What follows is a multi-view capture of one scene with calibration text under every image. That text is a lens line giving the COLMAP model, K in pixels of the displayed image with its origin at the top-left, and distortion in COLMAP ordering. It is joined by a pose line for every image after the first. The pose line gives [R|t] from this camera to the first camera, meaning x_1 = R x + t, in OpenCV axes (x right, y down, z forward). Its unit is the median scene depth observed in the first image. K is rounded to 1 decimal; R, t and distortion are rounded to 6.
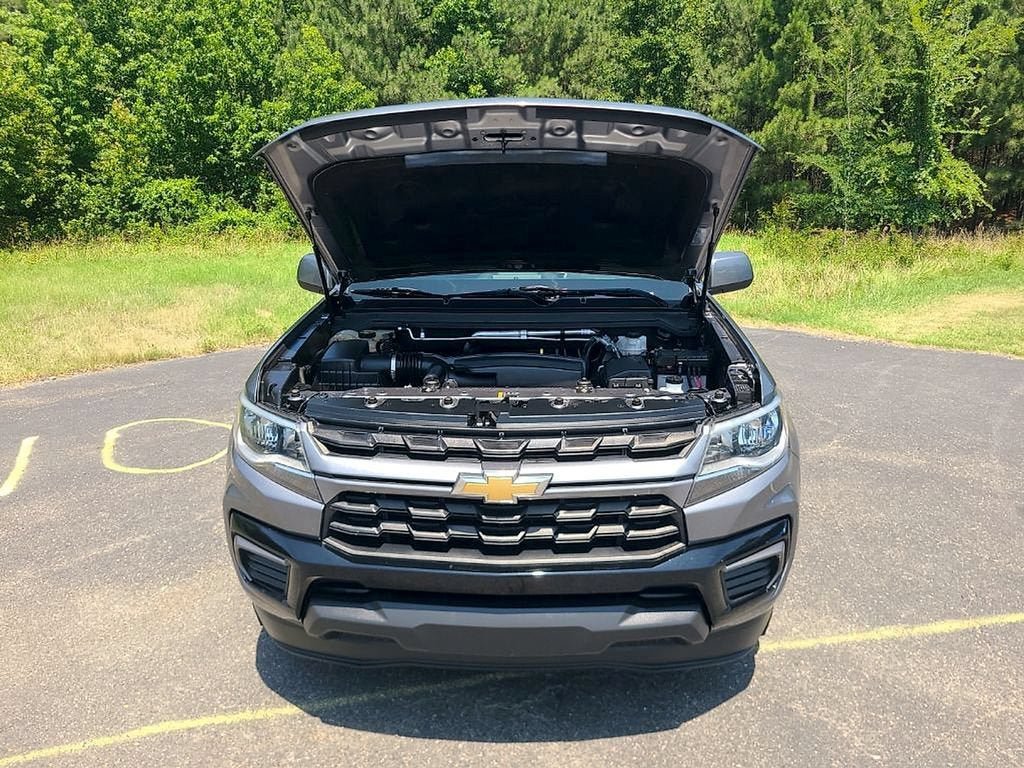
lens RADIAL K [[748.2, 0, 512.0], [0, 748.2, 384.0], [0, 0, 1]] dist [0.046625, -0.027549]
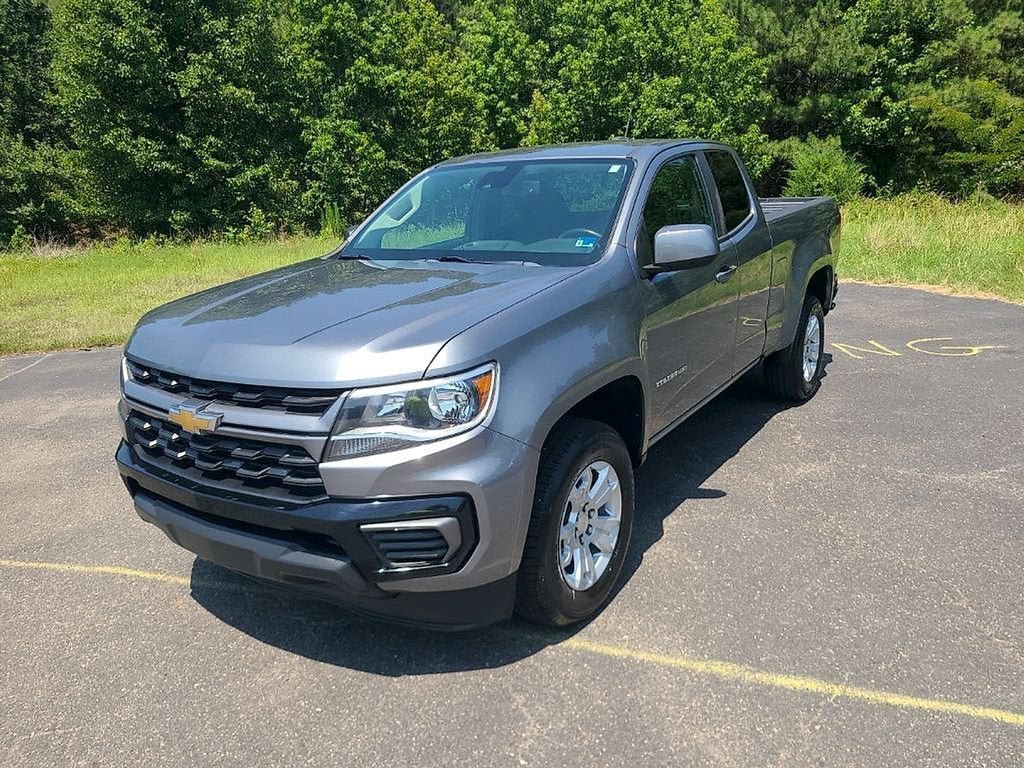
lens RADIAL K [[753.6, 0, 516.9], [0, 753.6, 386.2], [0, 0, 1]] dist [0.025188, -0.009722]
pose [[0.863082, 0.106337, -0.493742, 0.579083], [-0.089332, 0.994312, 0.057989, -0.018533], [0.497100, -0.005943, 0.867673, 0.116384]]
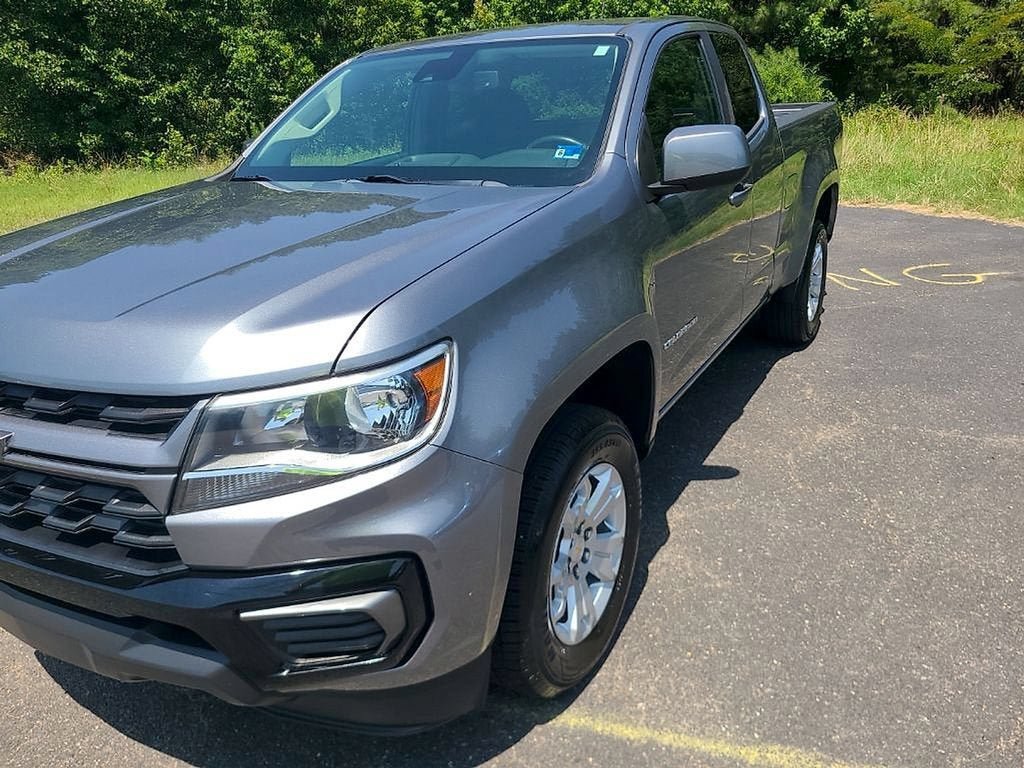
lens RADIAL K [[766.1, 0, 516.0], [0, 766.1, 380.4], [0, 0, 1]] dist [0.025281, -0.003876]
pose [[0.895550, 0.121679, -0.428001, 0.452154], [-0.069200, 0.988266, 0.136166, -0.037508], [0.439547, -0.092326, 0.893462, 0.313997]]
